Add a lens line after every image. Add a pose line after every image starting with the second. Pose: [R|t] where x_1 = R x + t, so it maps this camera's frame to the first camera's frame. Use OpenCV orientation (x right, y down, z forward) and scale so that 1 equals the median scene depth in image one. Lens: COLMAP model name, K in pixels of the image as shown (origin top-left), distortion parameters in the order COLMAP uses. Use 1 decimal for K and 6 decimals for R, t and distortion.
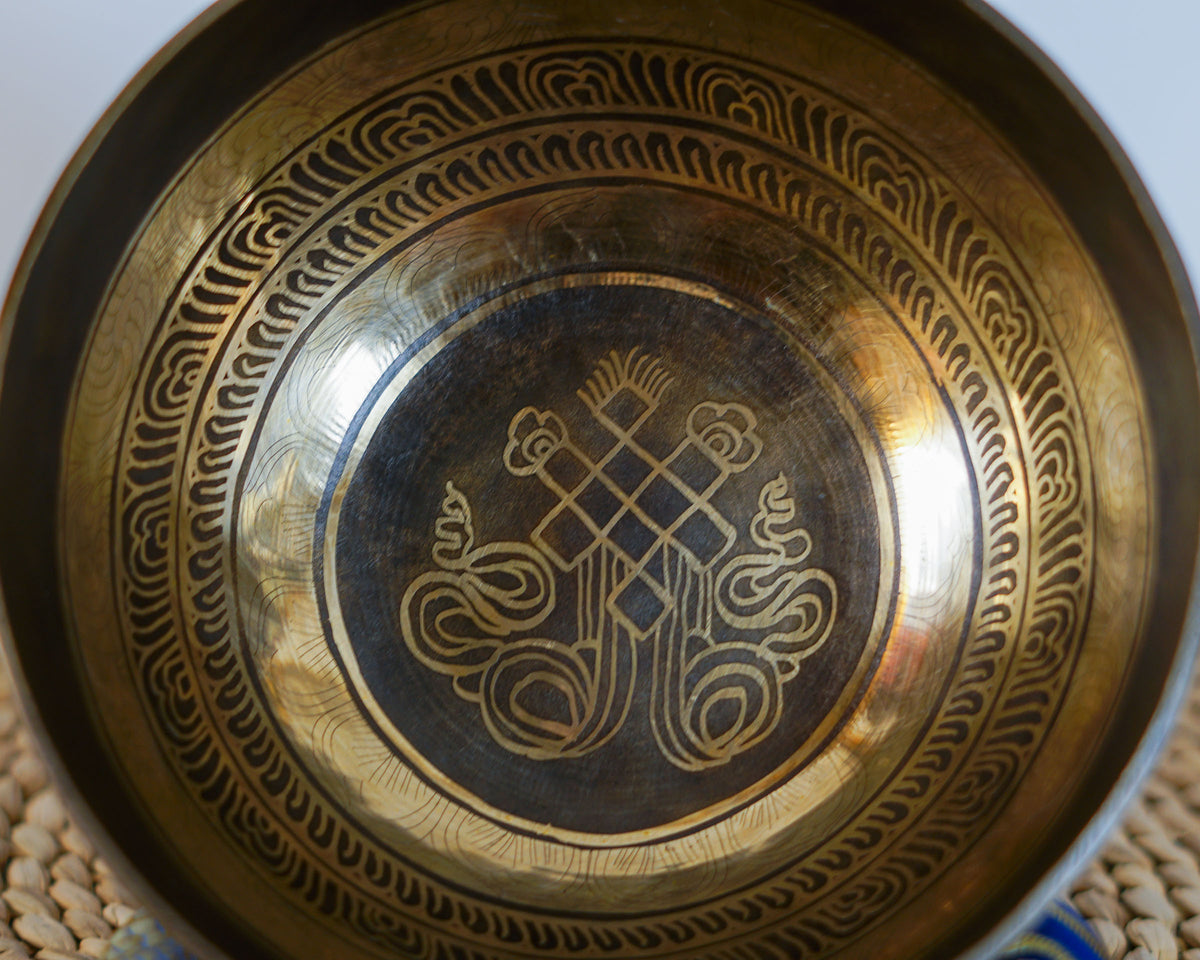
lens RADIAL K [[4330.2, 0, 600.0], [0, 4330.2, 480.0], [0, 0, 1]] dist [-0.179514, -0.005990]
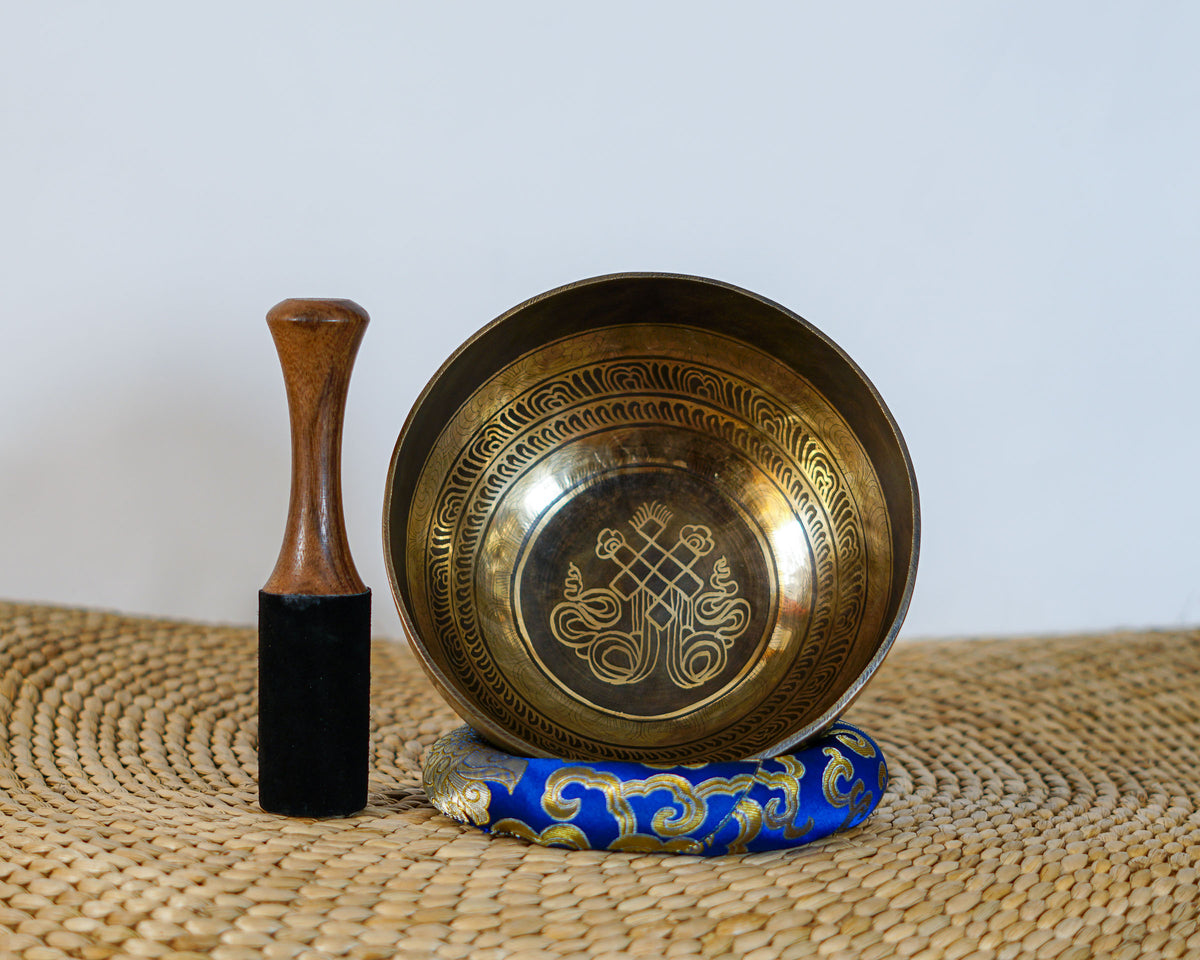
lens RADIAL K [[4330.2, 0, 600.0], [0, 4330.2, 480.0], [0, 0, 1]] dist [-0.179514, -0.005990]
pose [[0.998598, -0.008559, 0.052230, -0.135253], [0.017319, 0.985350, -0.169663, 0.333189], [-0.050013, 0.170330, 0.984117, -1.162489]]
